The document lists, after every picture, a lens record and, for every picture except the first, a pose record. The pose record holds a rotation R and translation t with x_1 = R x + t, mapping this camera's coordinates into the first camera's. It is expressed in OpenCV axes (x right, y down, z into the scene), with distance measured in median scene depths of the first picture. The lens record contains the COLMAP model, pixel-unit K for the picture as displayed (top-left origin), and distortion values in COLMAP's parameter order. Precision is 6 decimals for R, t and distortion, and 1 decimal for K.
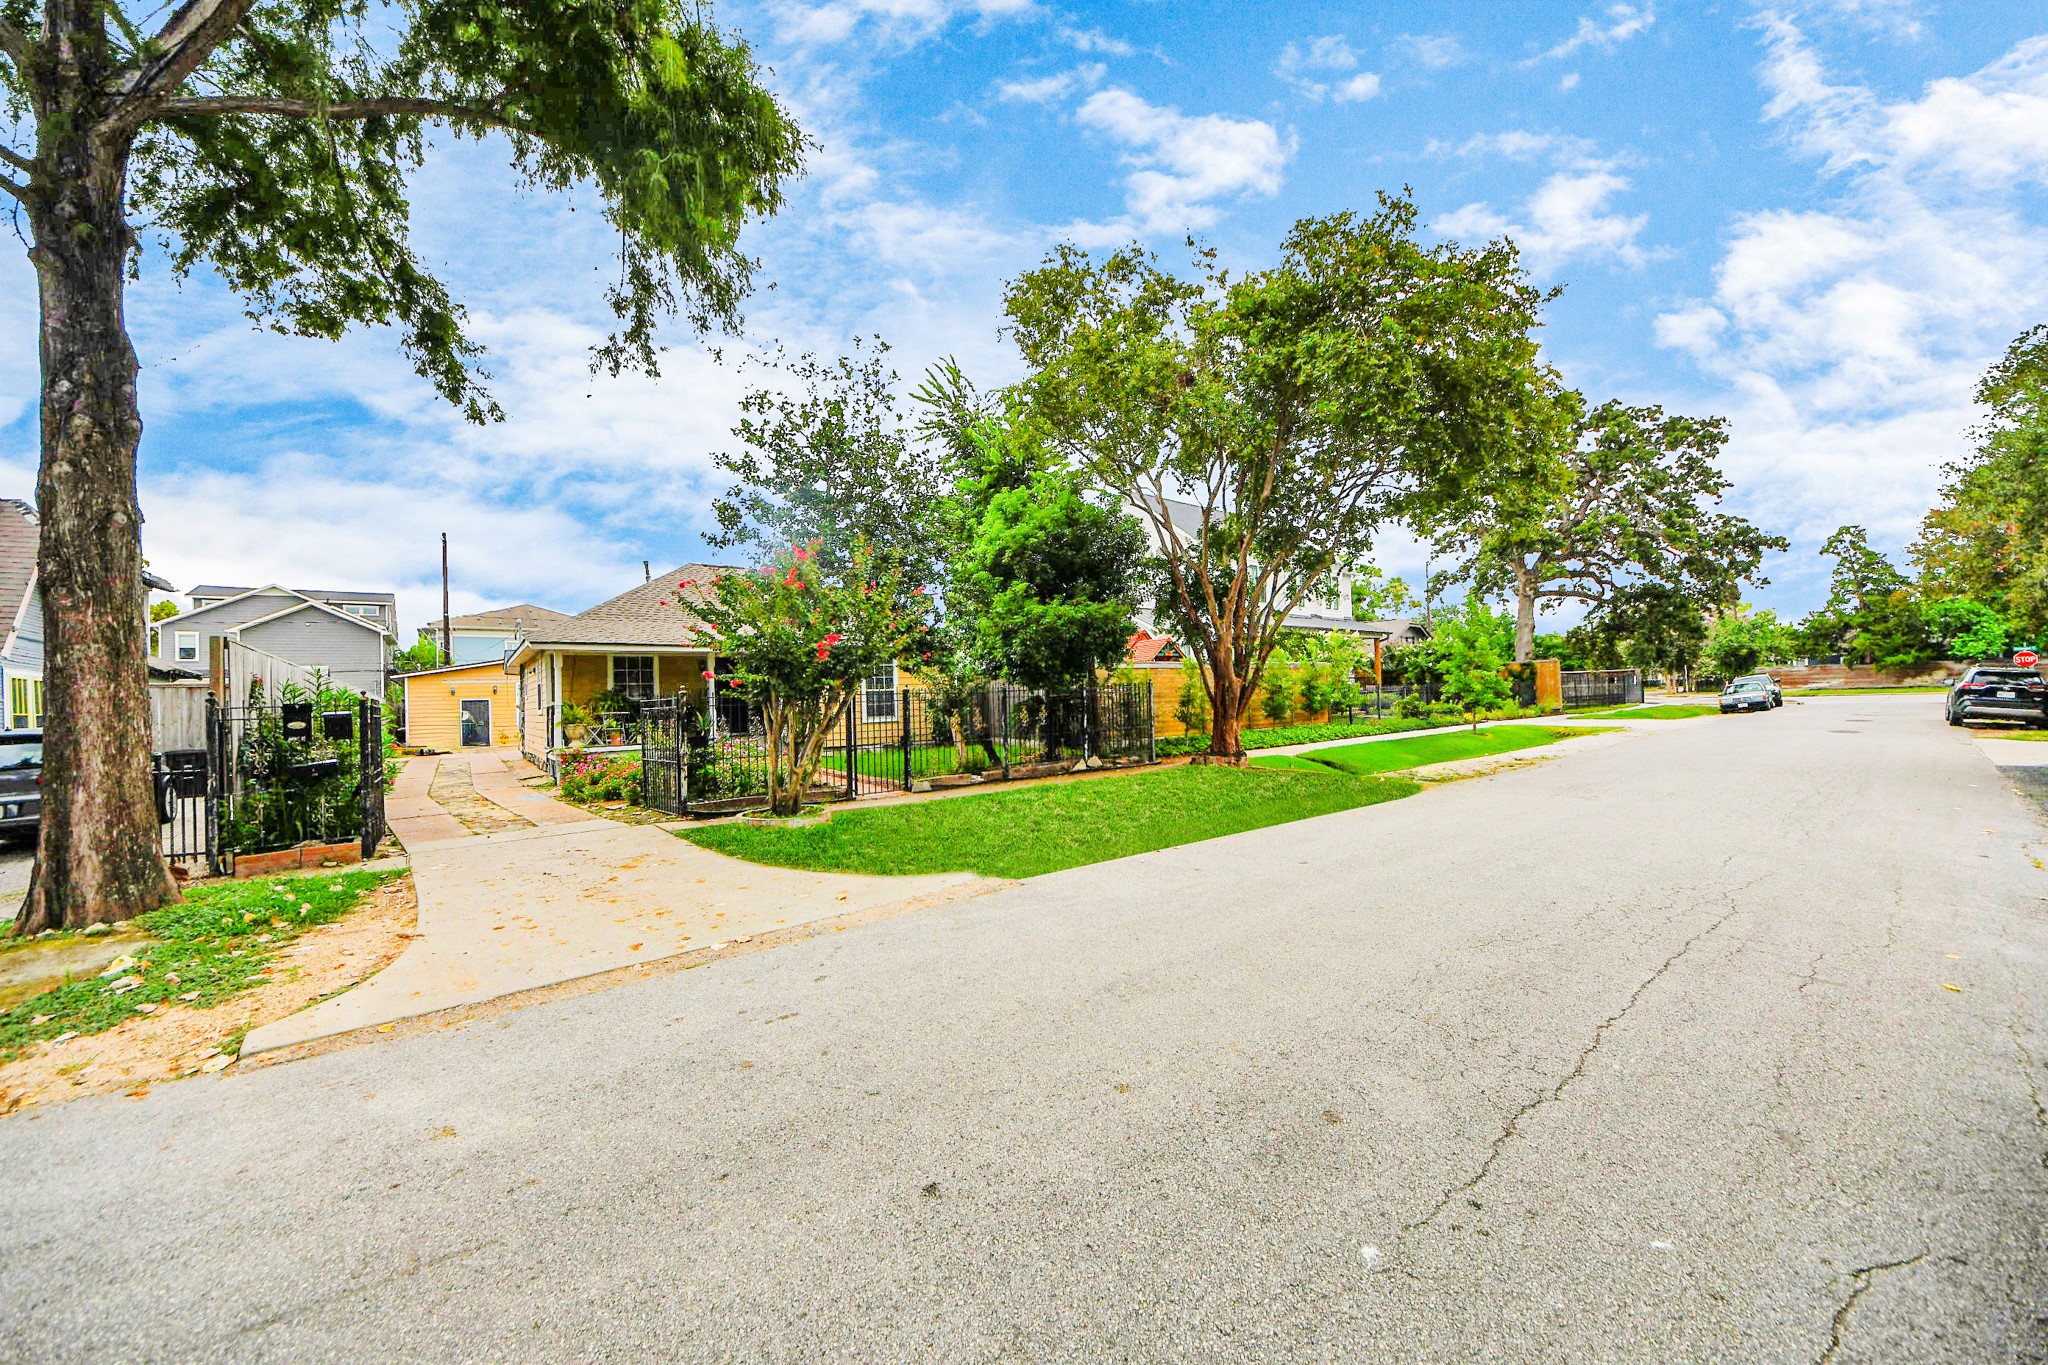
lens RADIAL K [[728.7, 0, 1028.3], [0, 728.7, 685.0], [0, 0, 1]] dist [-0.002017, -0.000367]
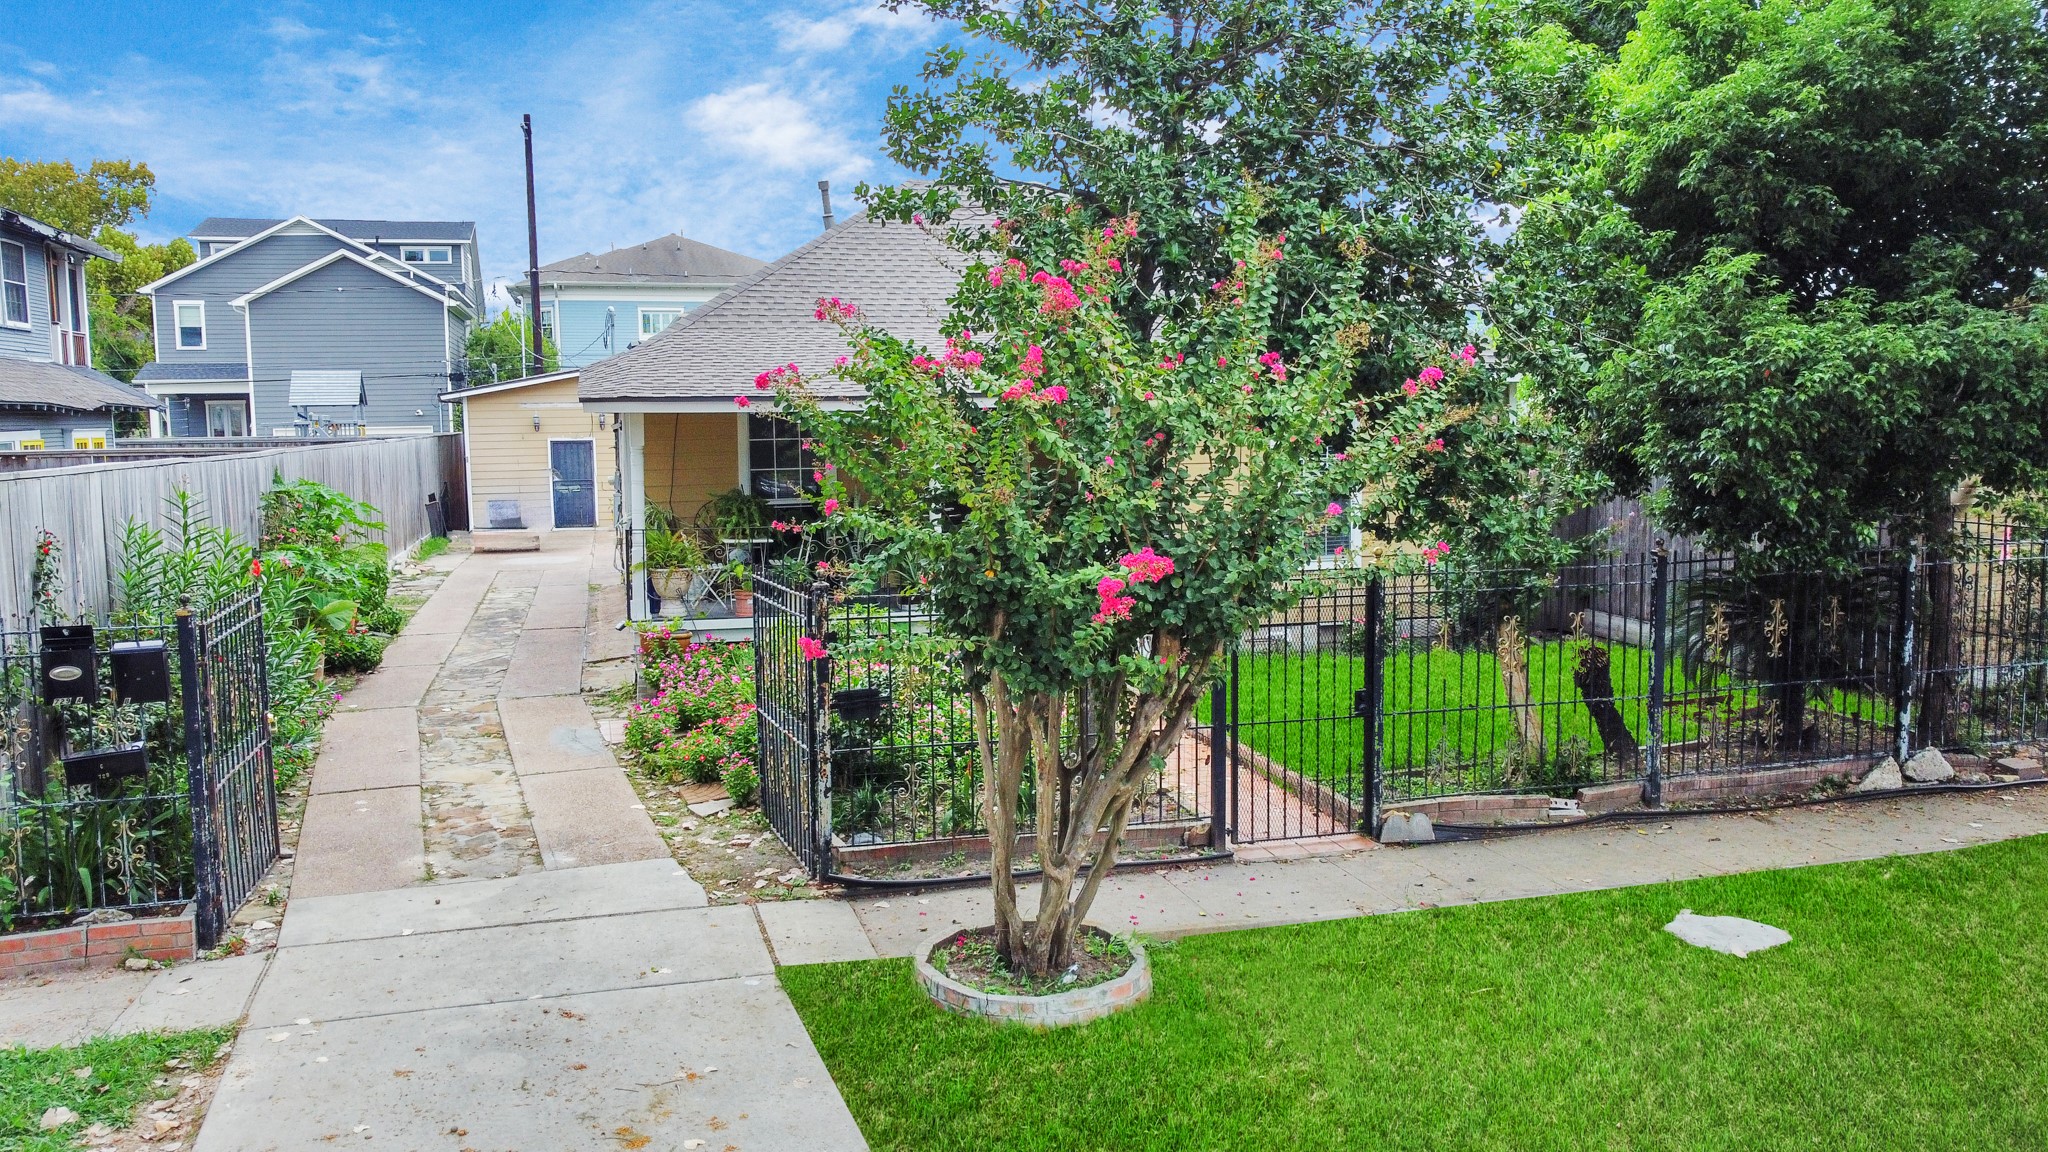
lens RADIAL K [[1559.6, 0, 1021.3], [0, 1559.6, 583.2], [0, 0, 1]] dist [0.009092, -0.016873]
pose [[0.919997, 0.061138, -0.387128, -0.025367], [-0.007382, 0.990286, 0.138851, -0.086704], [0.391857, -0.124885, 0.911511, 0.189699]]
